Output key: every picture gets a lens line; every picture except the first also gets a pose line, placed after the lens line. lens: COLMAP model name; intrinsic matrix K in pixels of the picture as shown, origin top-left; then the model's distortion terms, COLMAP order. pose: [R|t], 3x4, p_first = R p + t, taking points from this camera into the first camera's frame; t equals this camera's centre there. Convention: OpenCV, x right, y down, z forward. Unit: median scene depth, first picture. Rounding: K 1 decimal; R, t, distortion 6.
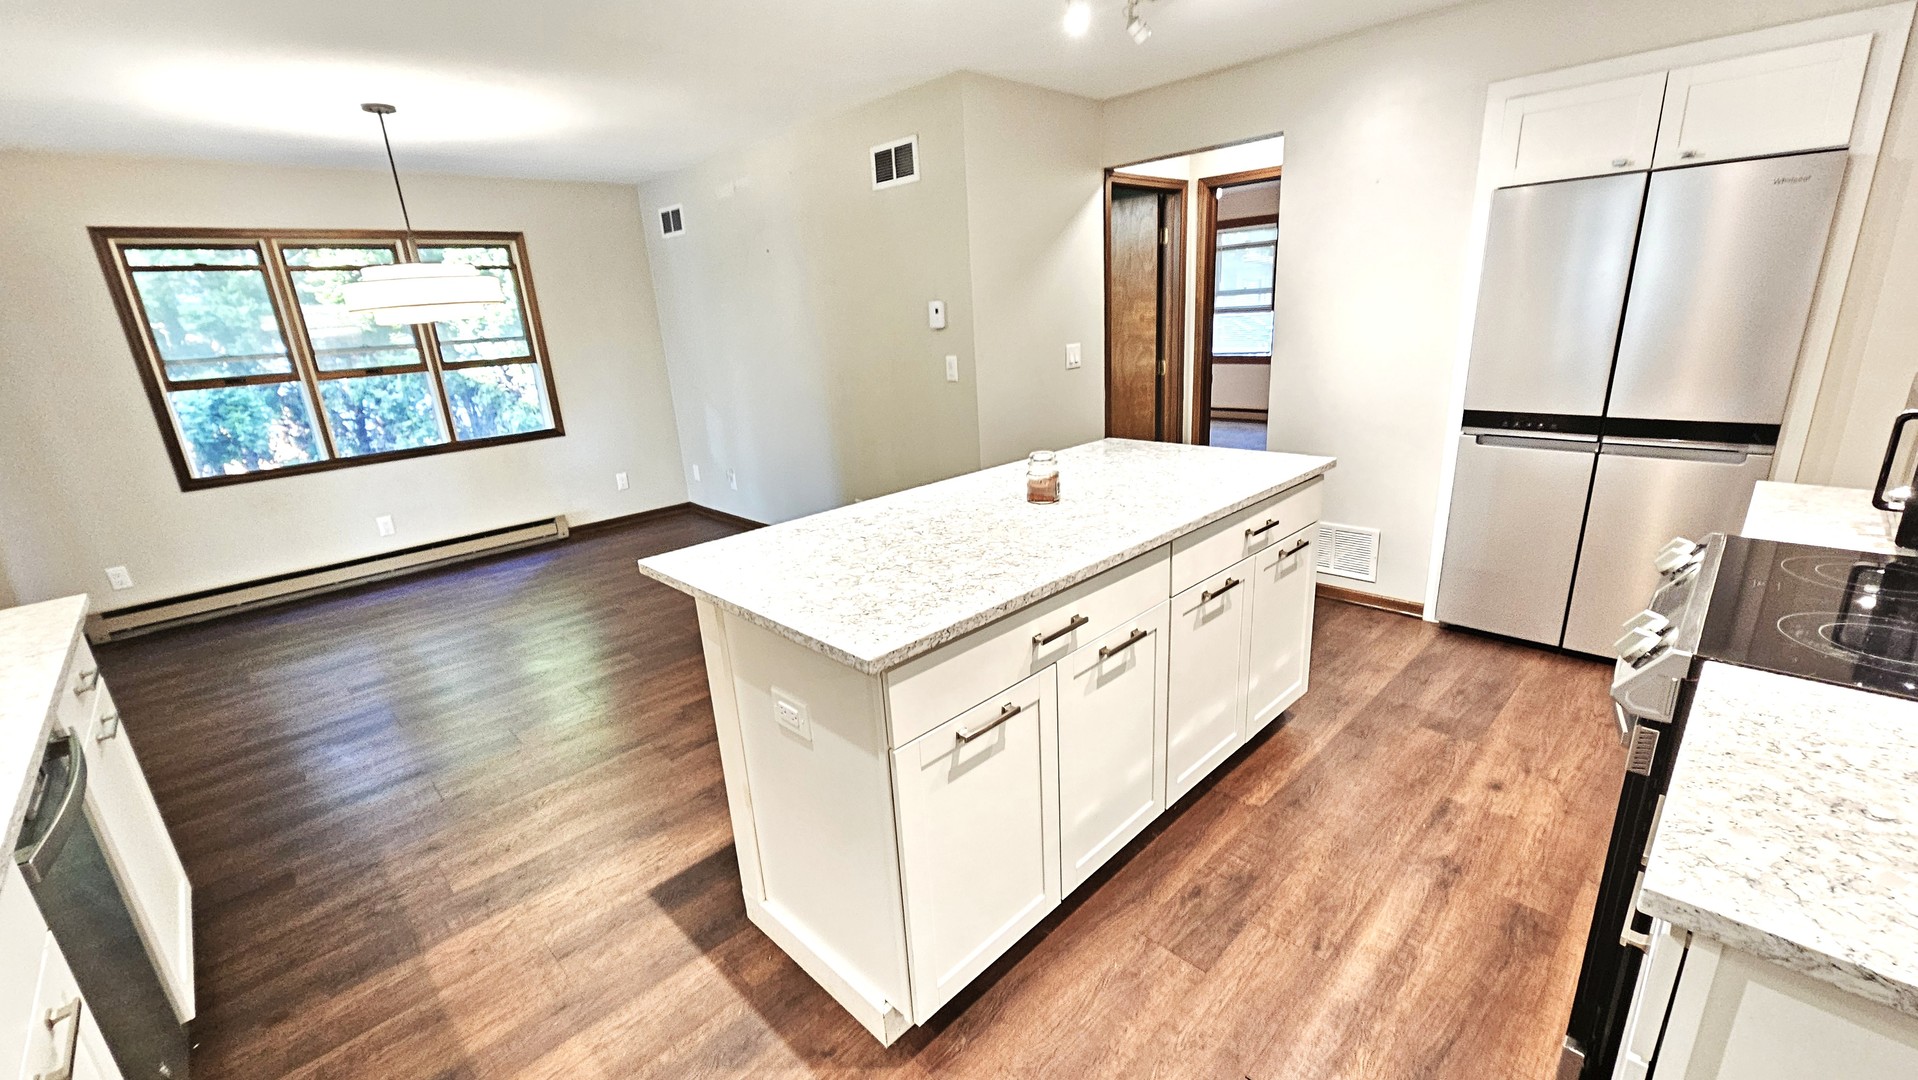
lens RADIAL K [[784.7, 0, 959.4], [0, 784.7, 549.4], [0, 0, 1]] dist [-0.001312, -0.000704]
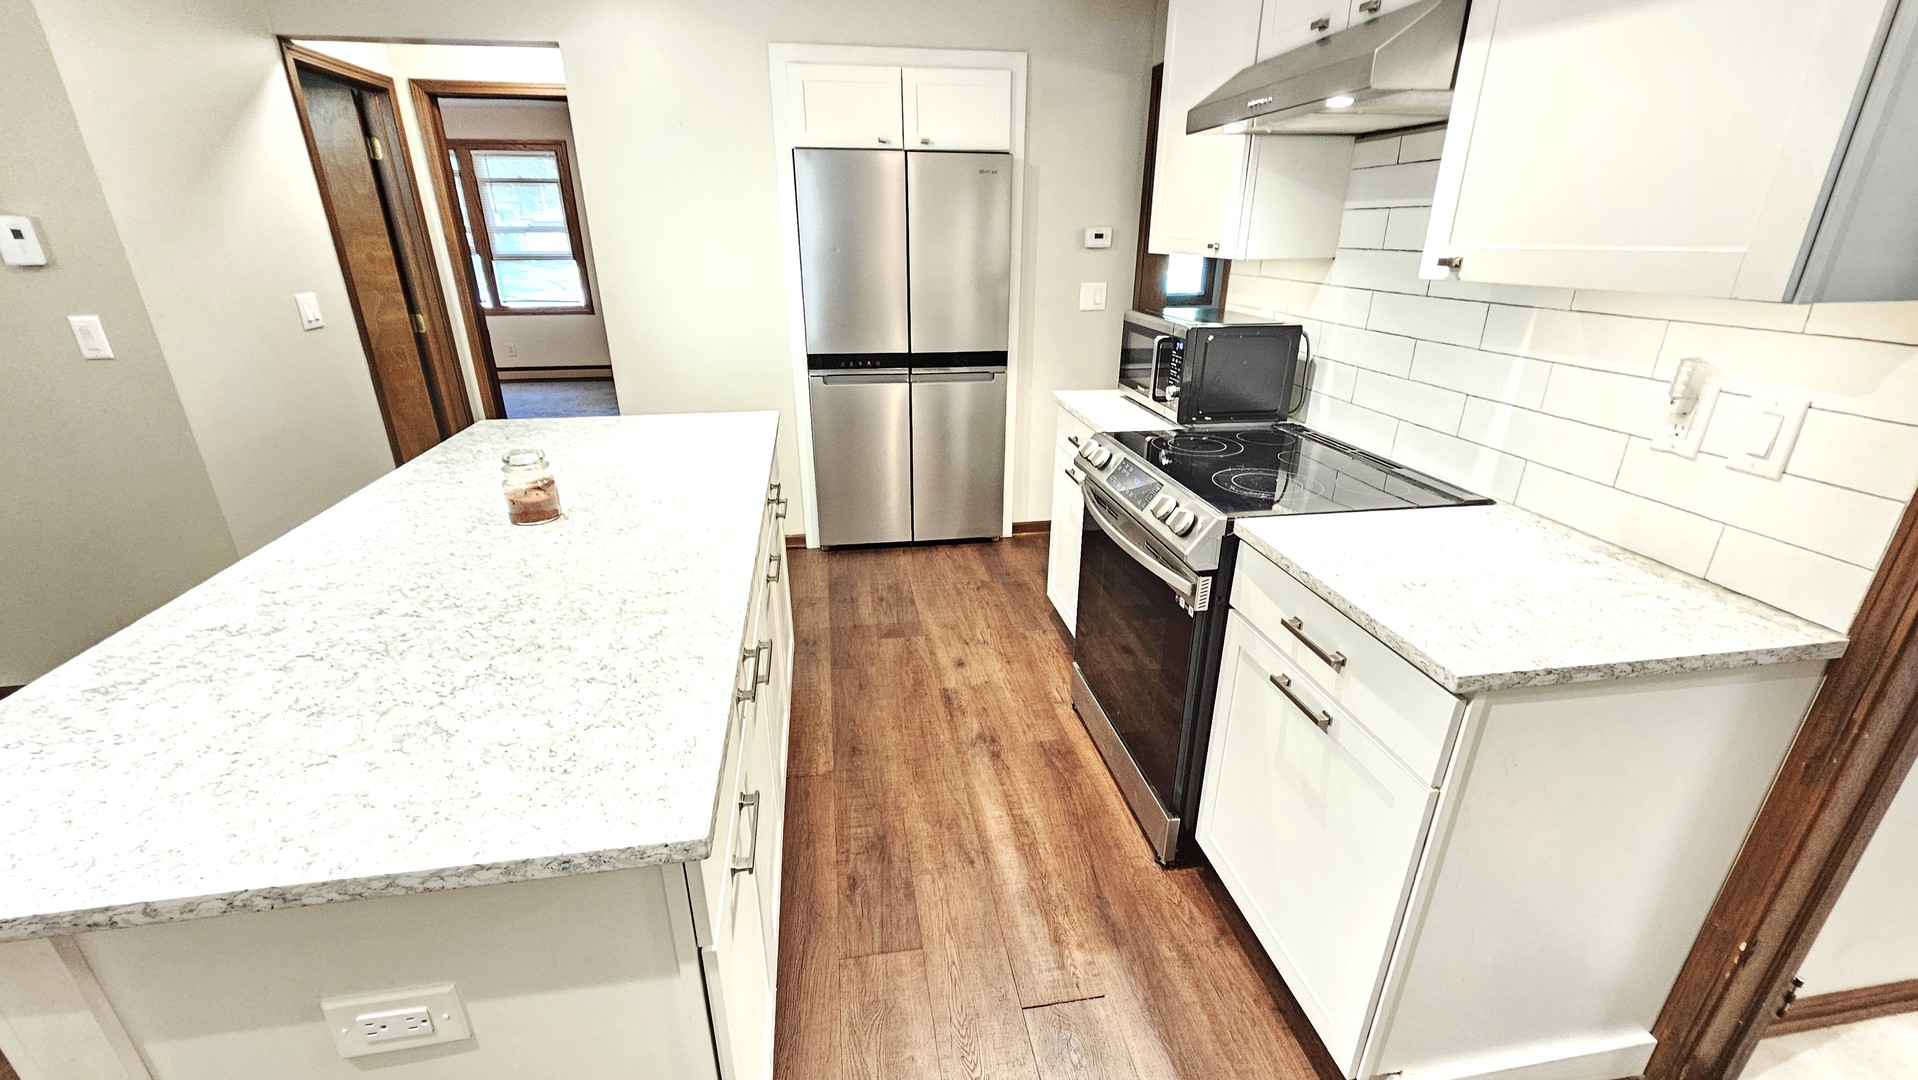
lens RADIAL K [[784.7, 0, 952.7], [0, 784.7, 548.7], [0, 0, 1]] dist [-0.001312, -0.000704]
pose [[0.576842, -0.253288, 0.776594, -0.235495], [0.206678, 0.965033, 0.161231, -0.072179], [-0.790277, 0.067500, 0.609021, 0.270440]]
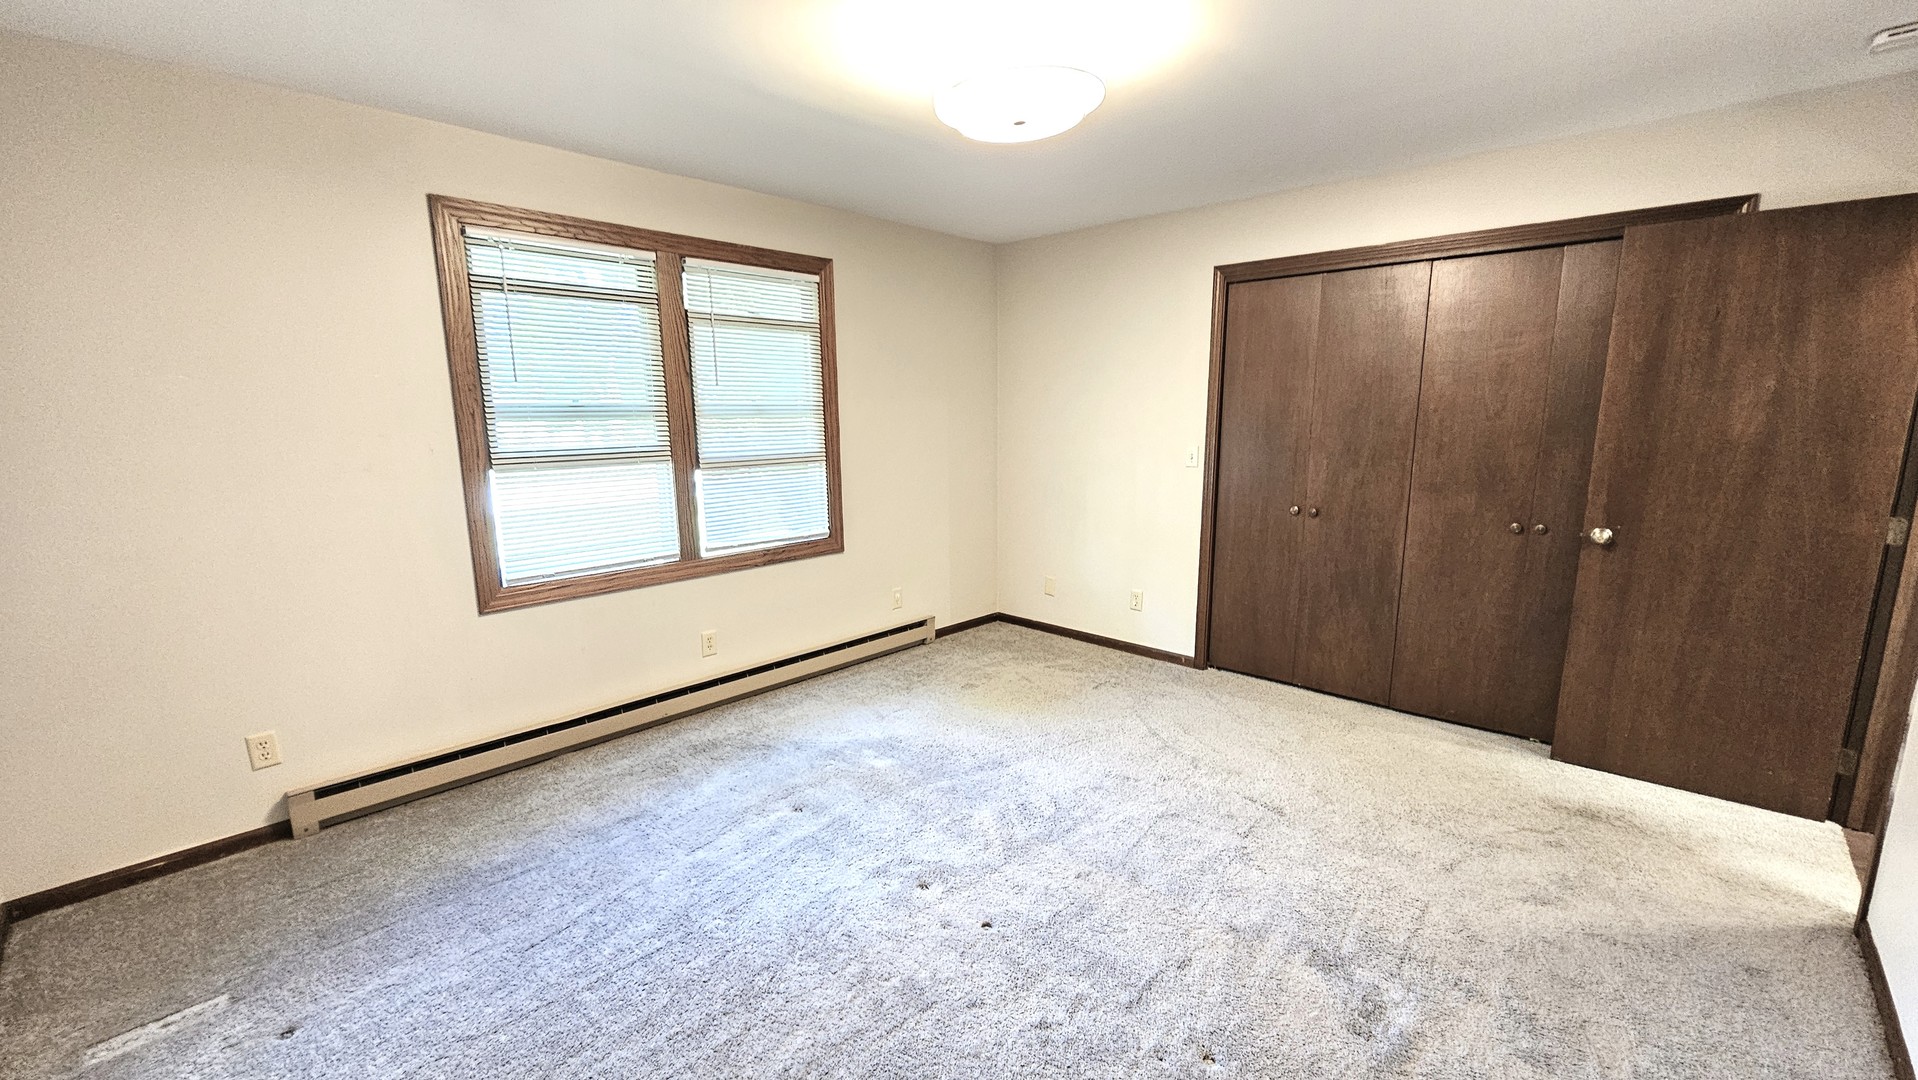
lens RADIAL K [[784.7, 0, 959.8], [0, 784.7, 546.8], [0, 0, 1]] dist [-0.001312, -0.000704]
pose [[-0.038887, -0.120974, 0.991894, -0.153017], [0.290463, 0.948413, 0.127059, -0.581943], [-0.956096, 0.293049, -0.001743, 1.890497]]
